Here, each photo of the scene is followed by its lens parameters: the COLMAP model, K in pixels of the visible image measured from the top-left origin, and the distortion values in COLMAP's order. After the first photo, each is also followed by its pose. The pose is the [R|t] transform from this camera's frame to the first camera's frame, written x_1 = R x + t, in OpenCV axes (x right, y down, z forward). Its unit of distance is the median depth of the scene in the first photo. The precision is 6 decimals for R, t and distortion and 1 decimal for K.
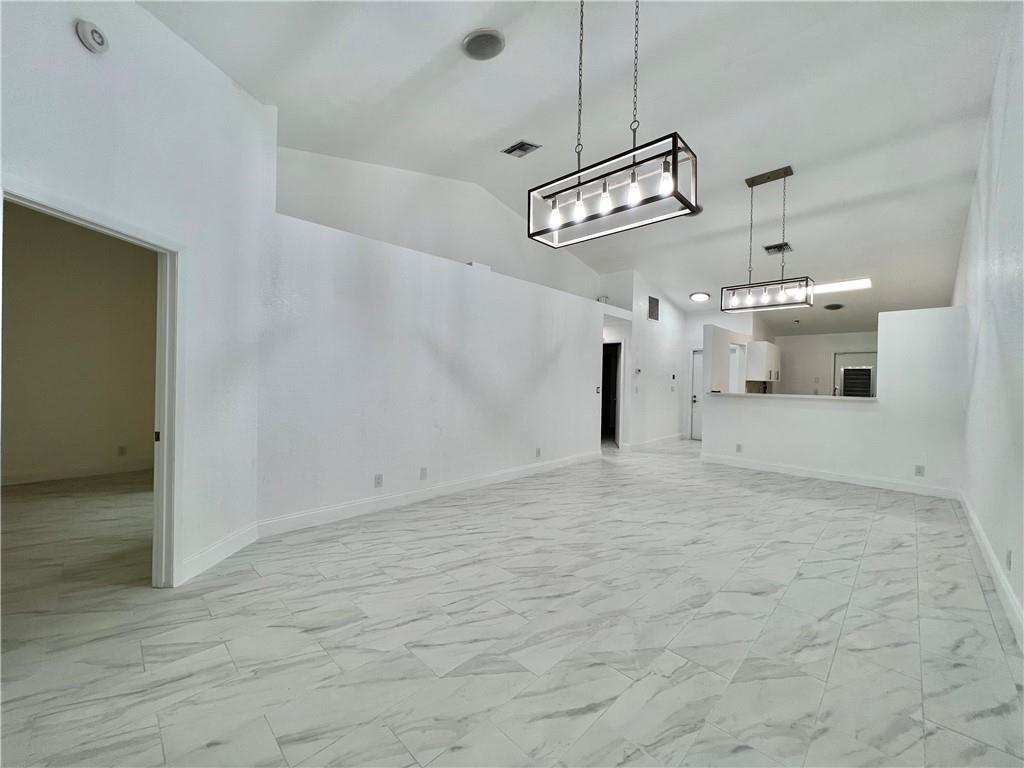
lens RADIAL K [[409.0, 0, 511.4], [0, 409.0, 380.6], [0, 0, 1]] dist [-0.001312, -0.000055]
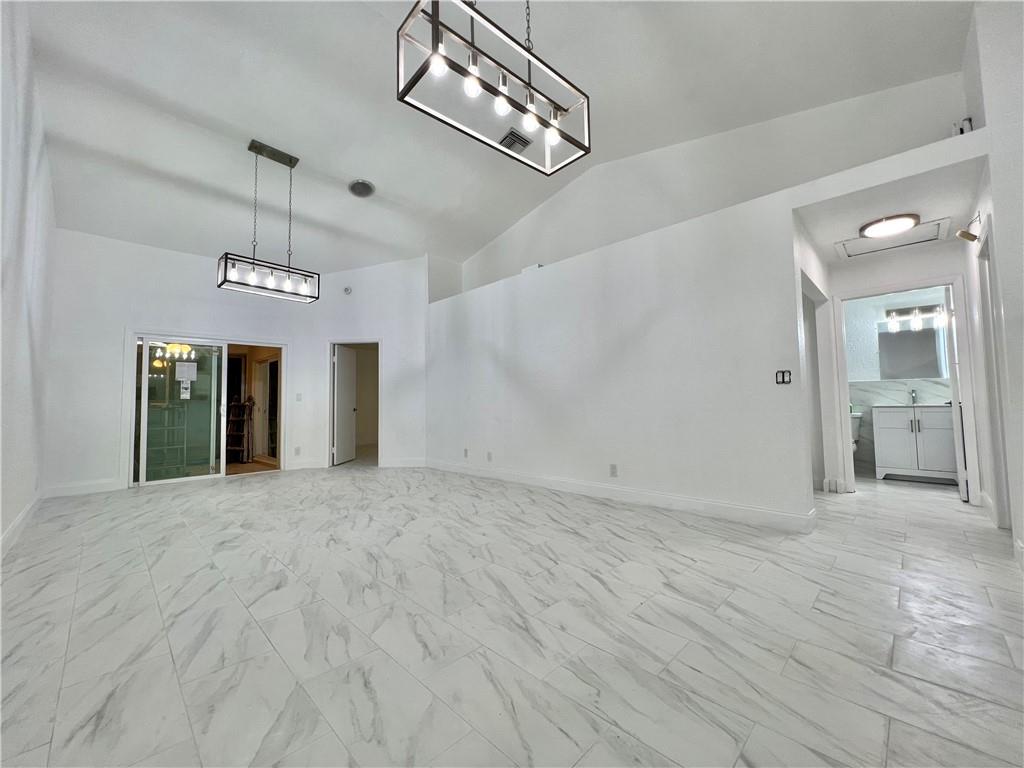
lens RADIAL K [[409.0, 0, 511.4], [0, 409.0, 380.6], [0, 0, 1]] dist [-0.001312, -0.000055]
pose [[-0.014549, -0.078124, -0.996838, 1.219817], [0.008983, 0.996893, -0.078259, 0.108965], [0.999854, -0.010093, -0.013802, 1.258888]]
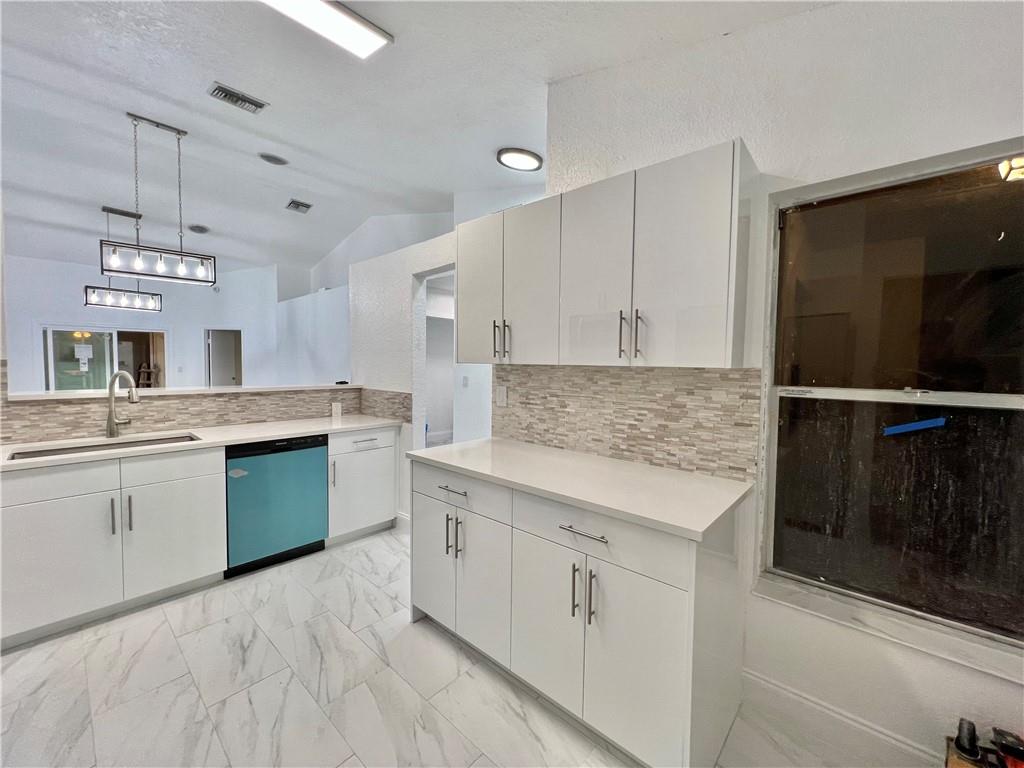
lens RADIAL K [[409.0, 0, 511.4], [0, 409.0, 380.6], [0, 0, 1]] dist [-0.001312, -0.000055]
pose [[0.035993, 0.021323, -0.999125, 1.900071], [-0.018235, 0.999620, 0.020677, 0.013692], [0.999186, 0.017475, 0.036368, 2.144161]]
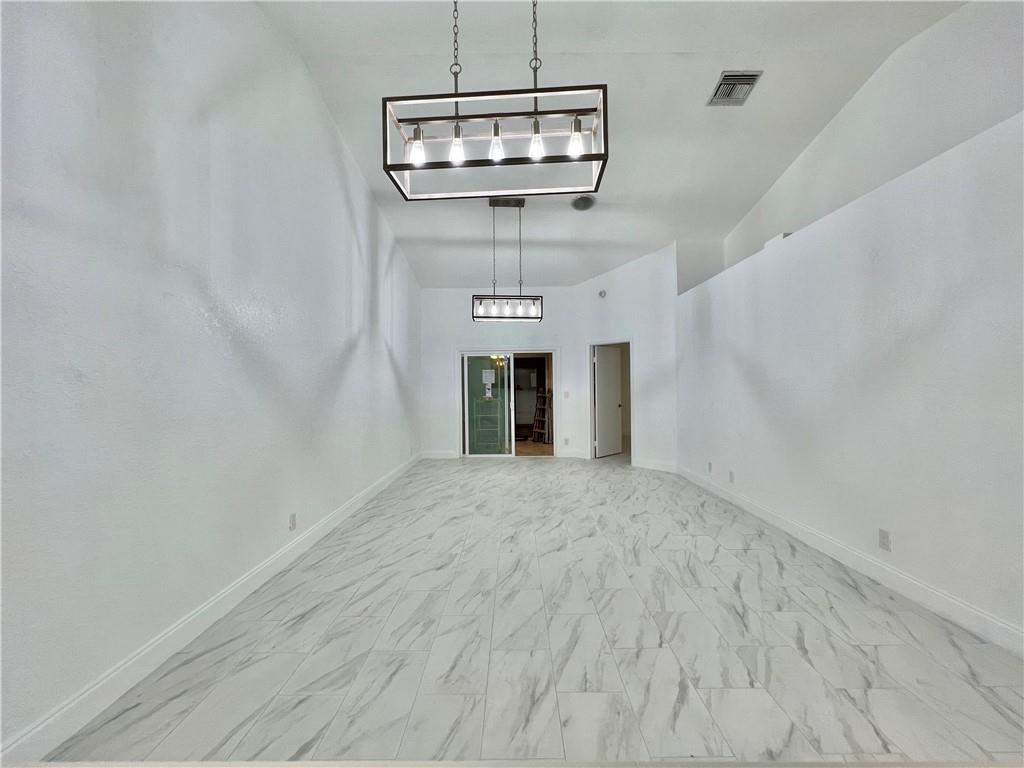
lens RADIAL K [[409.0, 0, 511.4], [0, 409.0, 380.6], [0, 0, 1]] dist [-0.001312, -0.000055]
pose [[-0.719533, -0.022427, -0.694096, 1.068812], [-0.010309, 0.999713, -0.021614, 0.010808], [0.694382, -0.008396, -0.719558, 1.579054]]
